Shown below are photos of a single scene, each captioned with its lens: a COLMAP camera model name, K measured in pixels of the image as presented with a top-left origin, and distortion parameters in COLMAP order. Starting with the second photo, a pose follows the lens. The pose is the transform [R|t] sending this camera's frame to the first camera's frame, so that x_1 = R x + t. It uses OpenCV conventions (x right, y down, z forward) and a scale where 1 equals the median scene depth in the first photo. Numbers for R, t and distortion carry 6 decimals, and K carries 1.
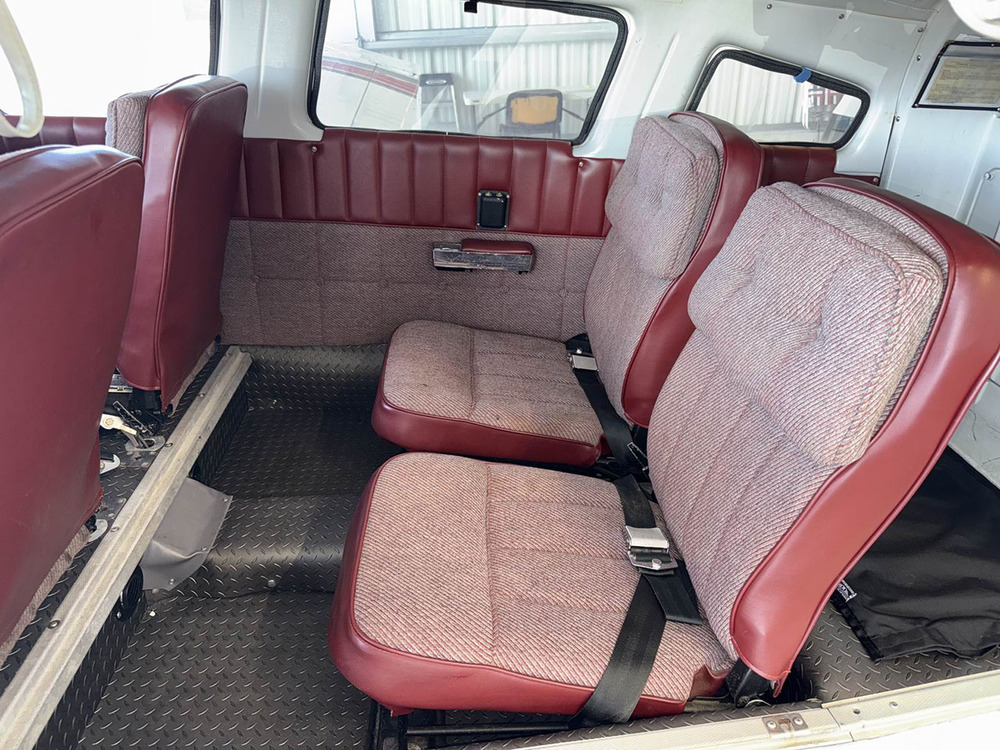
lens RADIAL K [[727.6, 0, 499.5], [0, 727.6, 421.5], [0, 0, 1]] dist [0.059319, -0.039361]
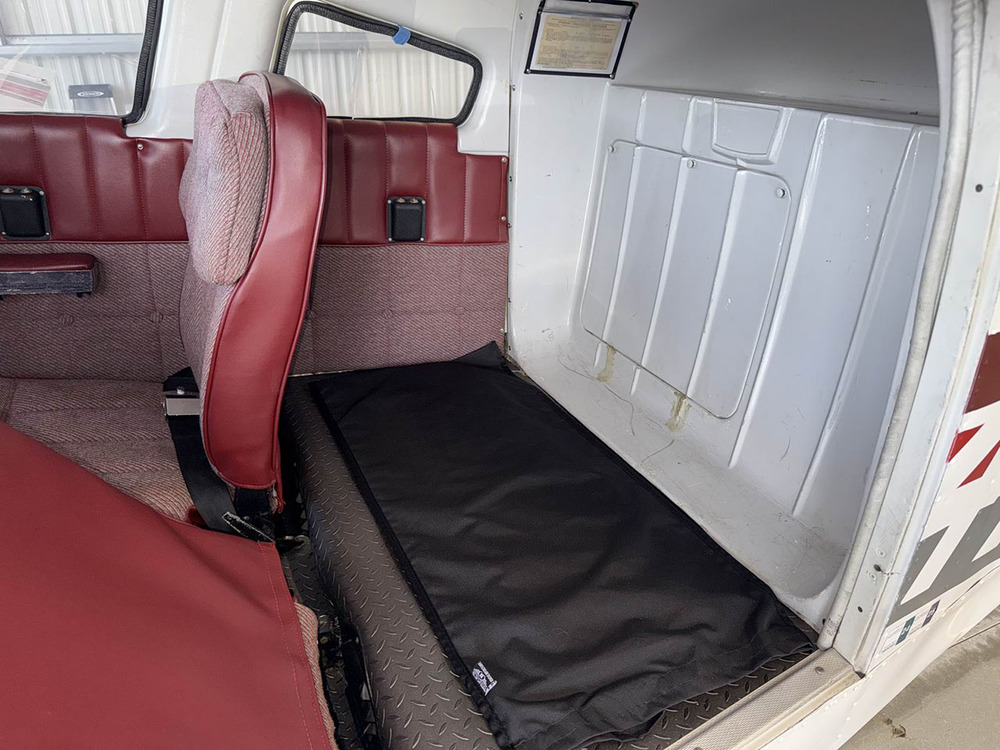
lens RADIAL K [[727.6, 0, 499.5], [0, 727.6, 421.5], [0, 0, 1]] dist [0.059319, -0.039361]
pose [[0.944620, -0.136862, 0.298265, 0.199349], [0.146464, 0.989166, -0.009970, -0.010684], [-0.293669, 0.053102, 0.954431, 0.186734]]
